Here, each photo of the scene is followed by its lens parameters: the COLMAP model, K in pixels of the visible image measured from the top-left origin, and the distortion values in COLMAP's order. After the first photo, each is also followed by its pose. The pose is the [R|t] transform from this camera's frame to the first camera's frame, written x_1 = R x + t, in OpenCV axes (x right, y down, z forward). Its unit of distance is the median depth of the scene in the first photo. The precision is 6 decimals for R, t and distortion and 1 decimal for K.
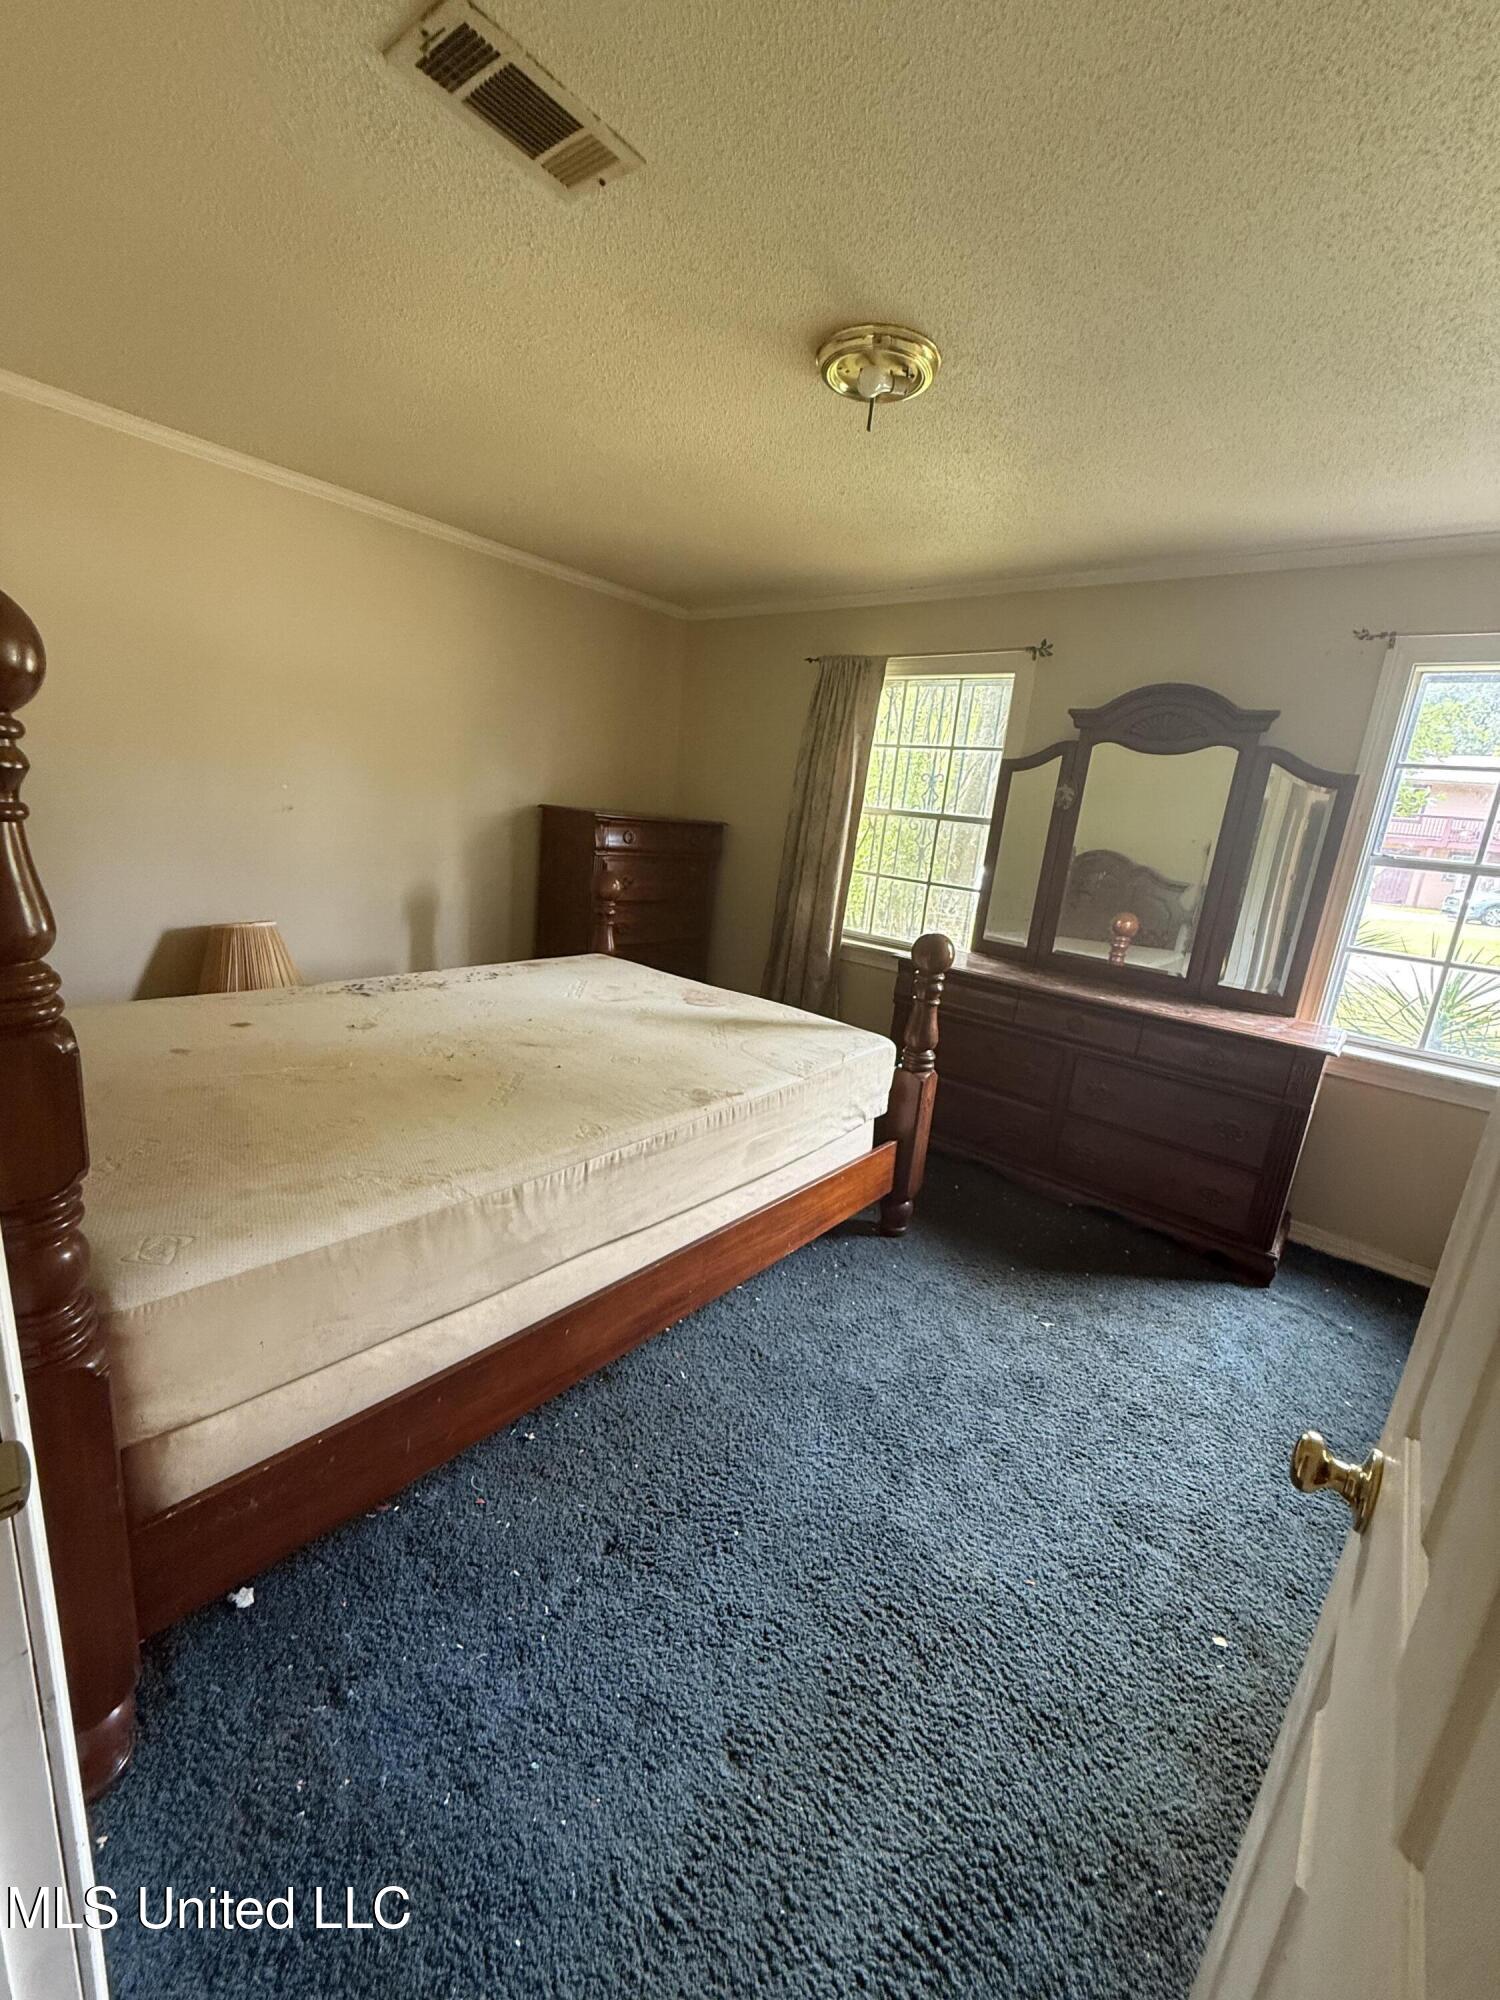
lens RADIAL K [[800.0, 0, 753.2], [0, 800.0, 997.7], [0, 0, 1]] dist [0.001218, 0.000062]
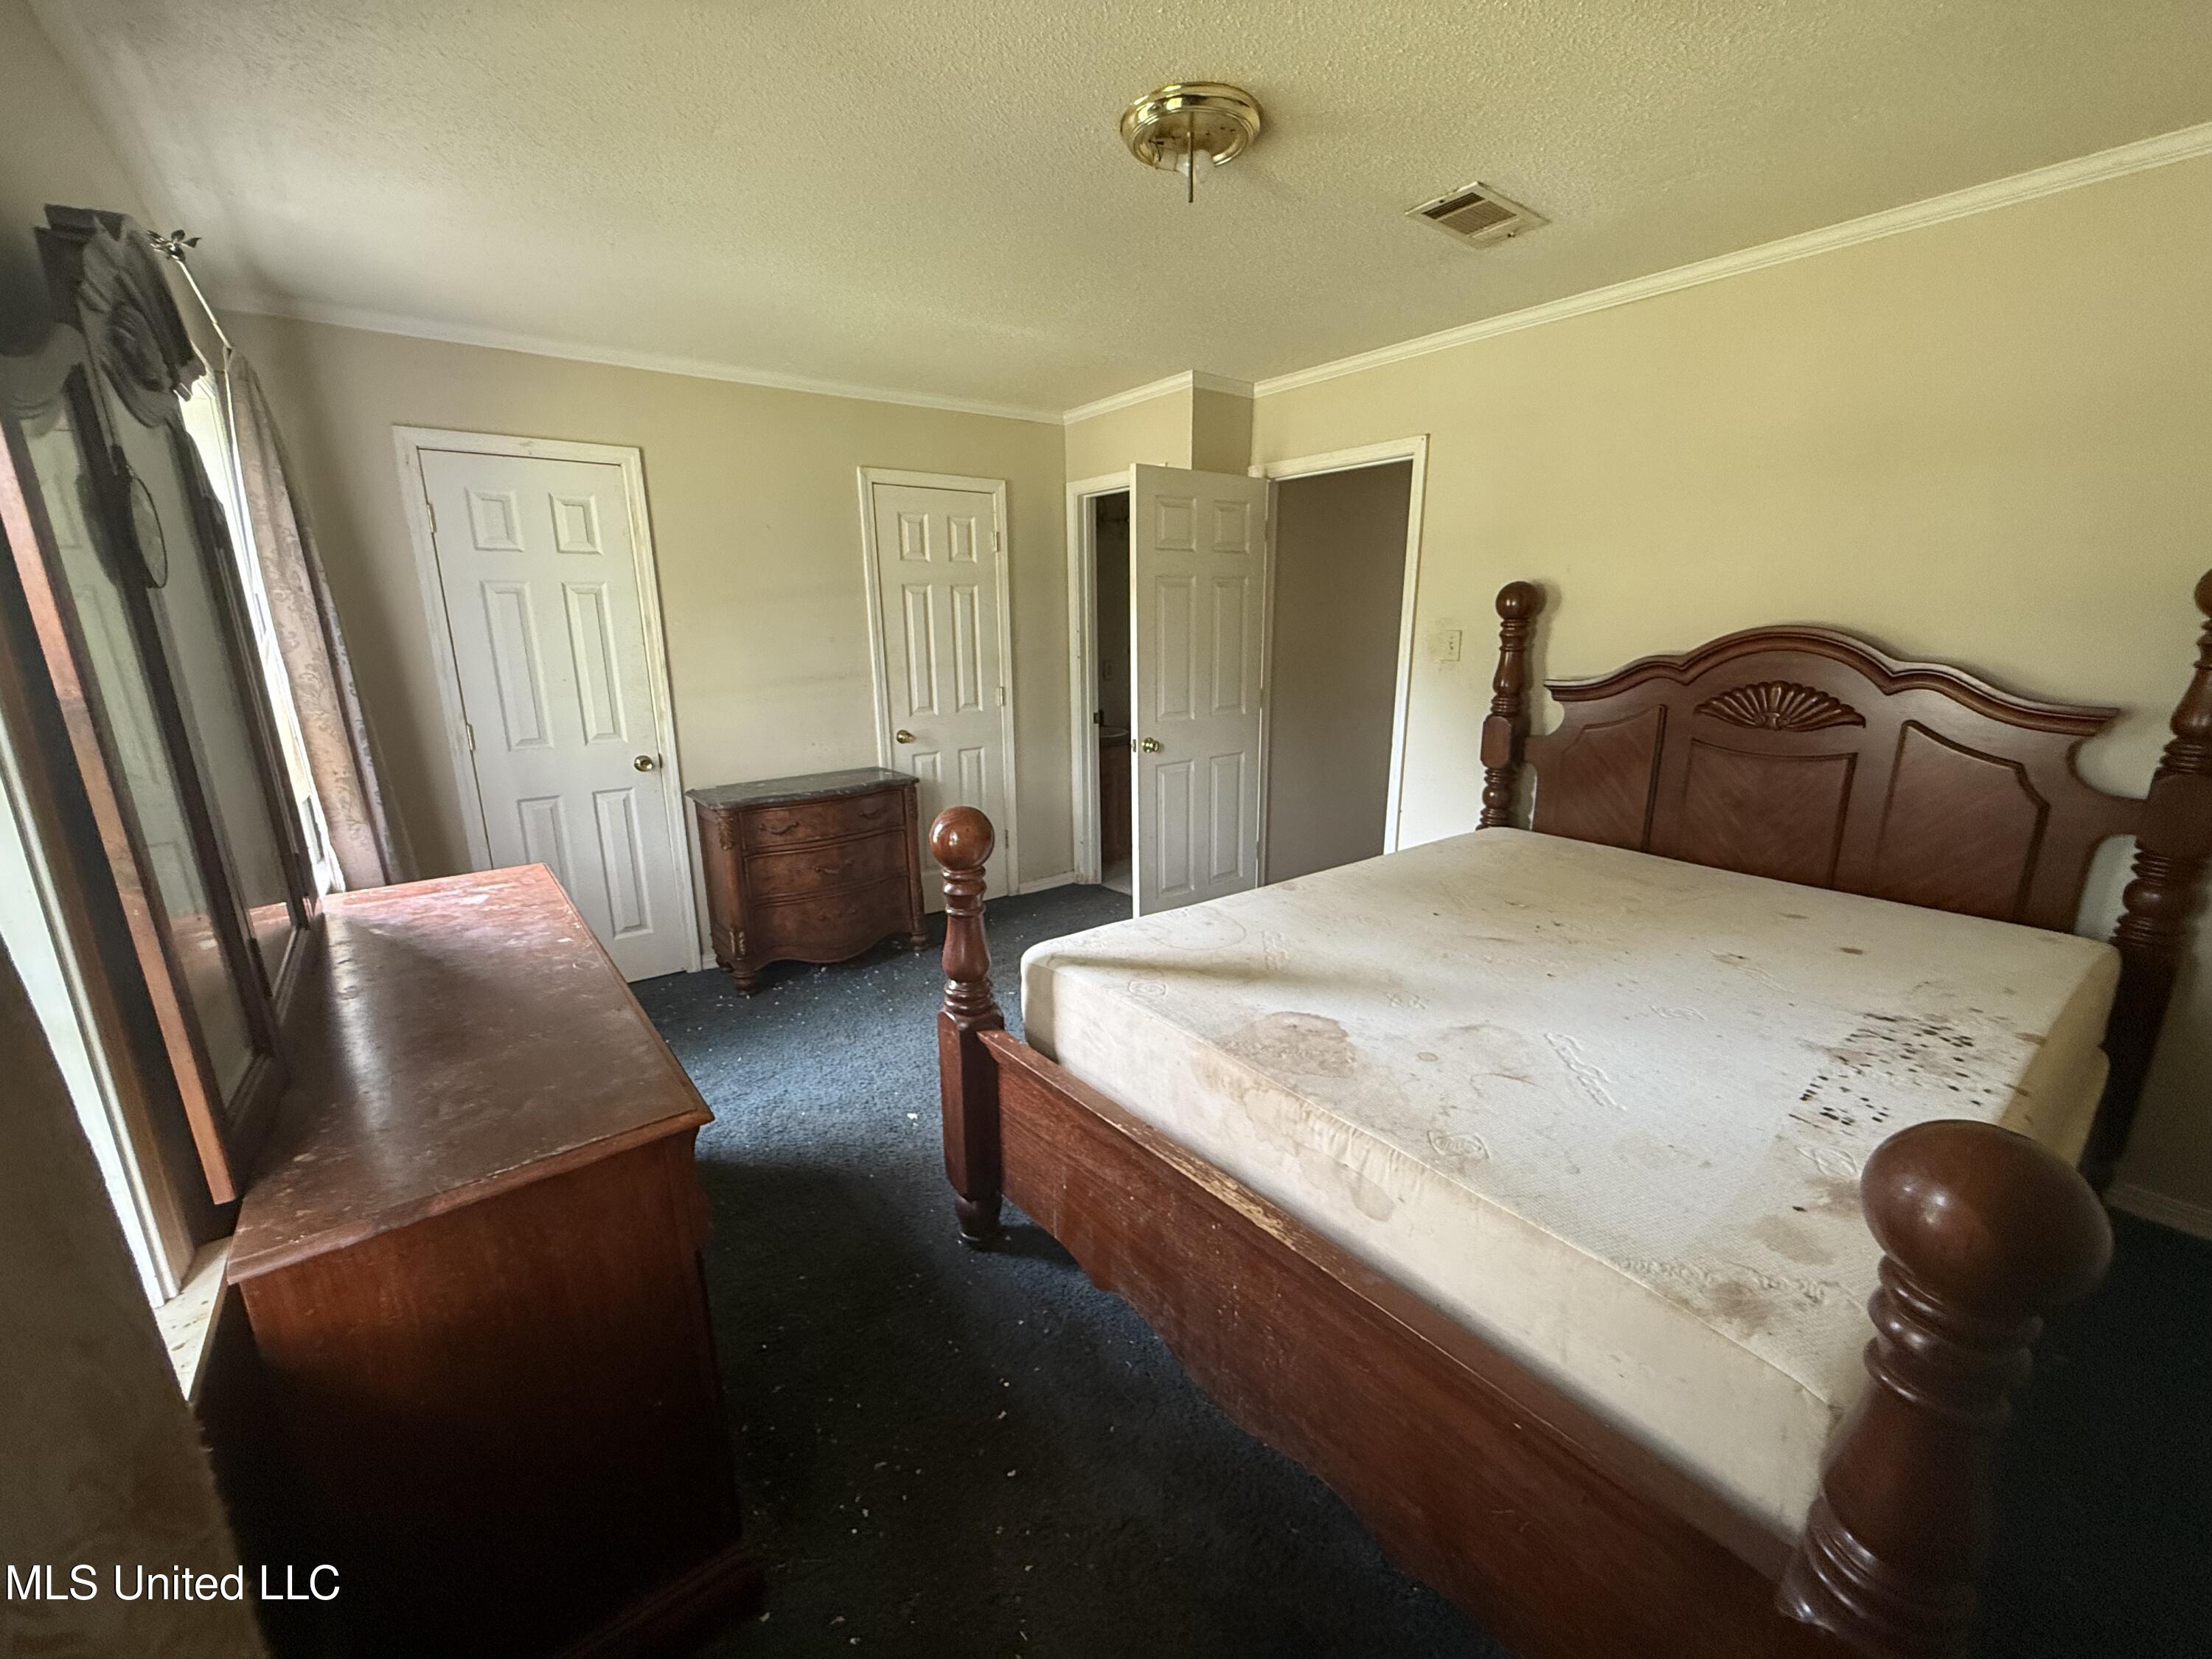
lens RADIAL K [[884.8, 0, 1111.9], [0, 884.8, 839.1], [0, 0, 1]] dist [0.001218, 0.000062]
pose [[-0.974263, -0.133991, 0.181270, -0.034191], [-0.032596, 0.879447, 0.474880, -0.466115], [-0.223047, 0.456749, -0.861180, 1.840931]]
